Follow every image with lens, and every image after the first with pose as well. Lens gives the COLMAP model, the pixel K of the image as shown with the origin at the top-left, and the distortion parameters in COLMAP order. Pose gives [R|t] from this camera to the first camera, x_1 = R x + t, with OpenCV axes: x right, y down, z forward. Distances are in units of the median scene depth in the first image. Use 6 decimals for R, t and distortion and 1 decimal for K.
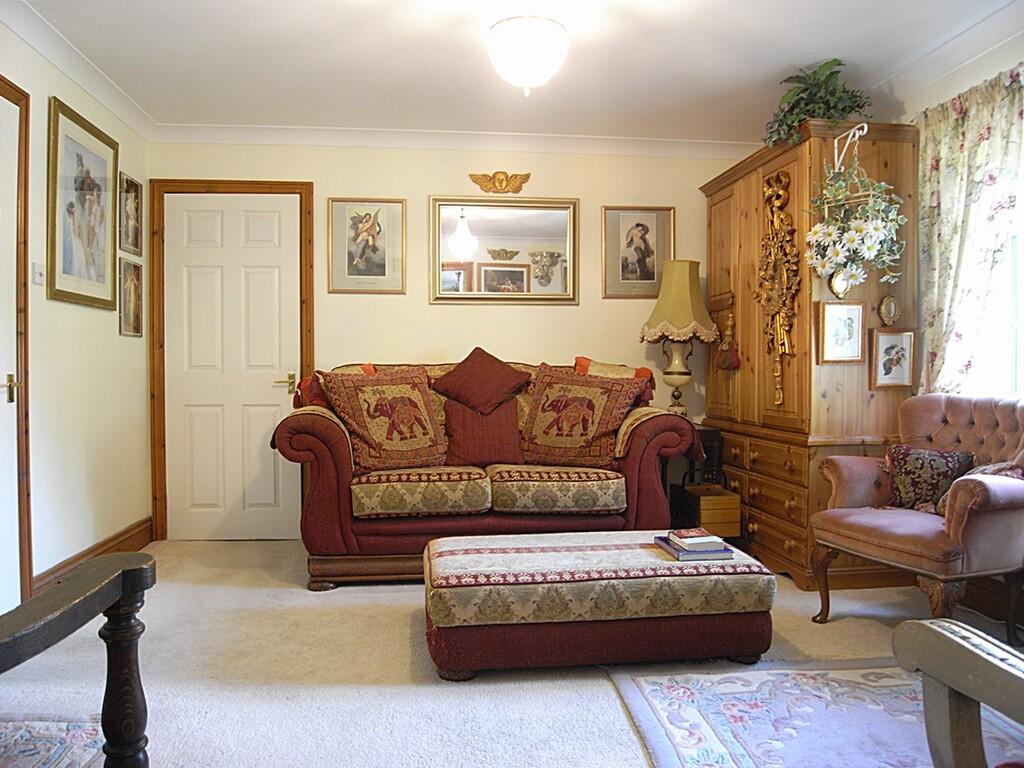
lens RADIAL K [[726.3, 0, 512.0], [0, 726.3, 384.0], [0, 0, 1]] dist [-0.090529, 0.002003]
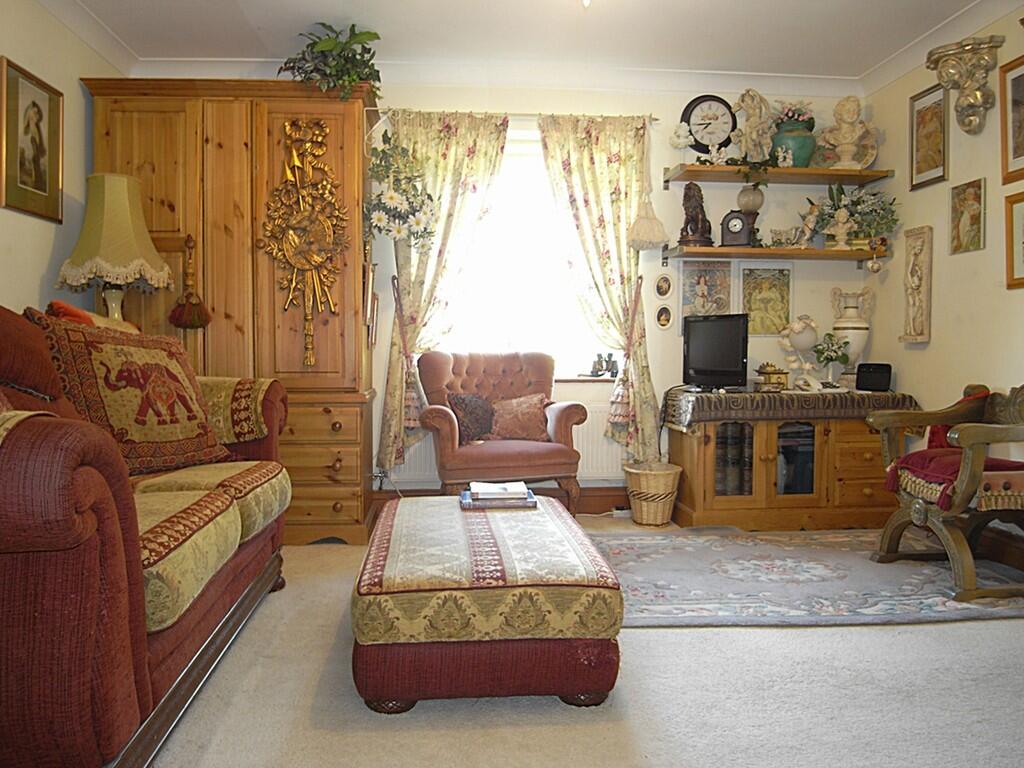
lens RADIAL K [[737.6, 0, 479.7], [0, 737.6, 383.3], [0, 0, 1]] dist [-0.051769, 0.000398]
pose [[0.058118, -0.027247, 0.997938, -0.607657], [0.032161, 0.999160, 0.025408, 0.036423], [-0.997792, 0.030618, 0.058945, 0.768360]]
